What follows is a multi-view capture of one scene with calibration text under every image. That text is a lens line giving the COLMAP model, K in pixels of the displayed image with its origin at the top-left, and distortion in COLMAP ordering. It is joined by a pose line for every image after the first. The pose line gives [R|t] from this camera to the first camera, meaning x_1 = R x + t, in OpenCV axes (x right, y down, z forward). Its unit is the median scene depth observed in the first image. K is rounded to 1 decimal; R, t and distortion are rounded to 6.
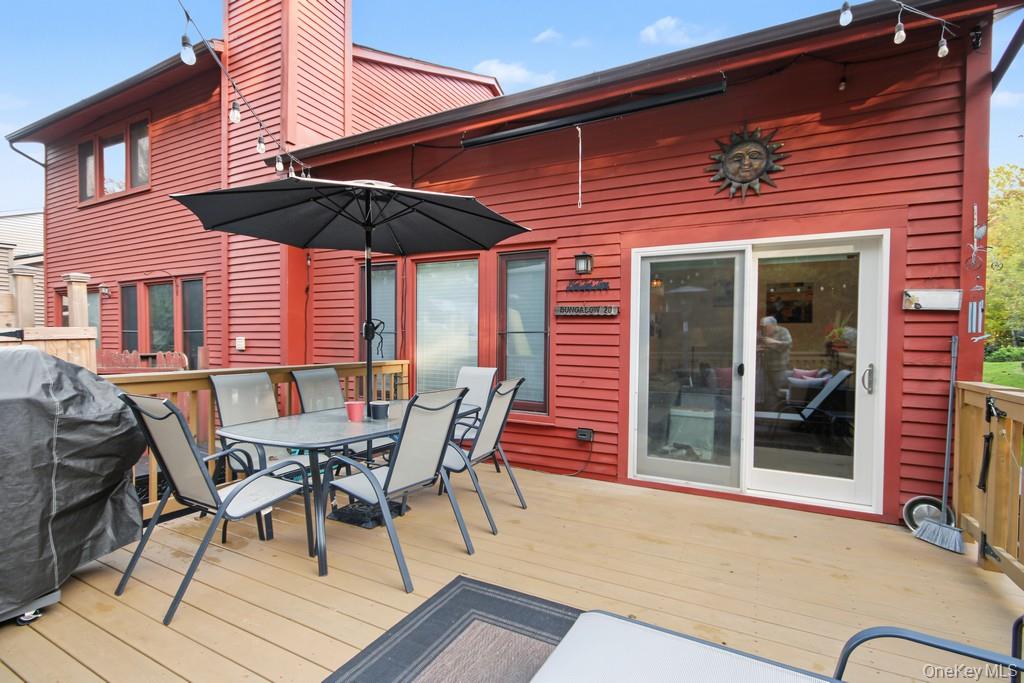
lens RADIAL K [[474.7, 0, 512.6], [0, 474.7, 343.2], [0, 0, 1]] dist [-0.001876, -0.000975]
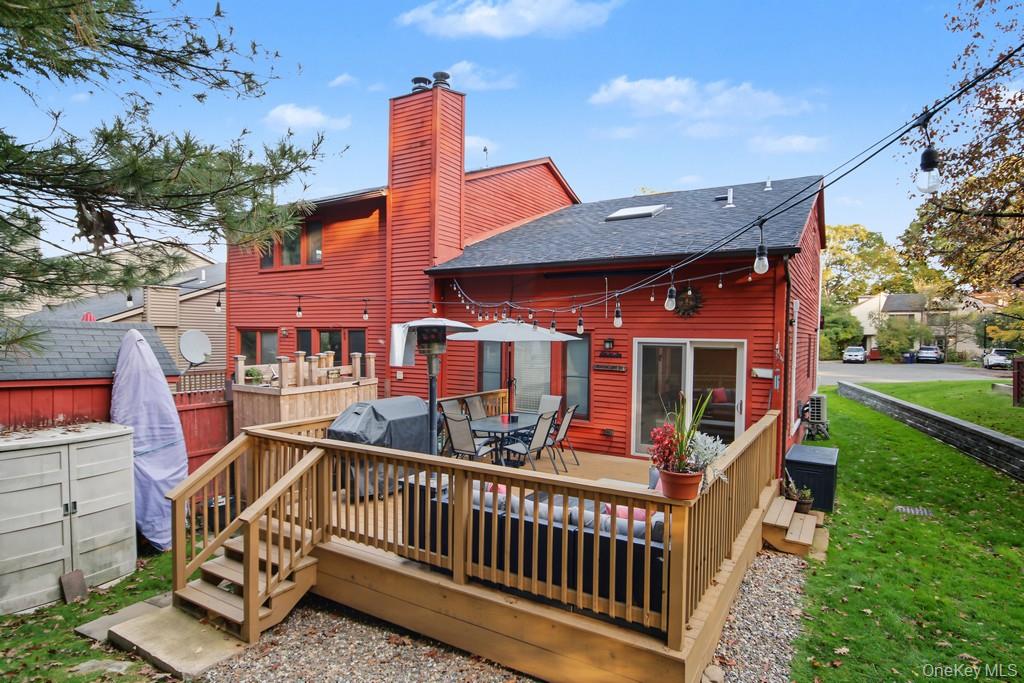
lens RADIAL K [[552.1, 0, 510.8], [0, 552.1, 344.0], [0, 0, 1]] dist [-0.000474, -0.000144]
pose [[0.997485, 0.004775, -0.070715, -0.088533], [-0.003889, 0.999912, 0.012660, -0.195467], [0.070769, -0.012353, 0.997416, -1.275249]]
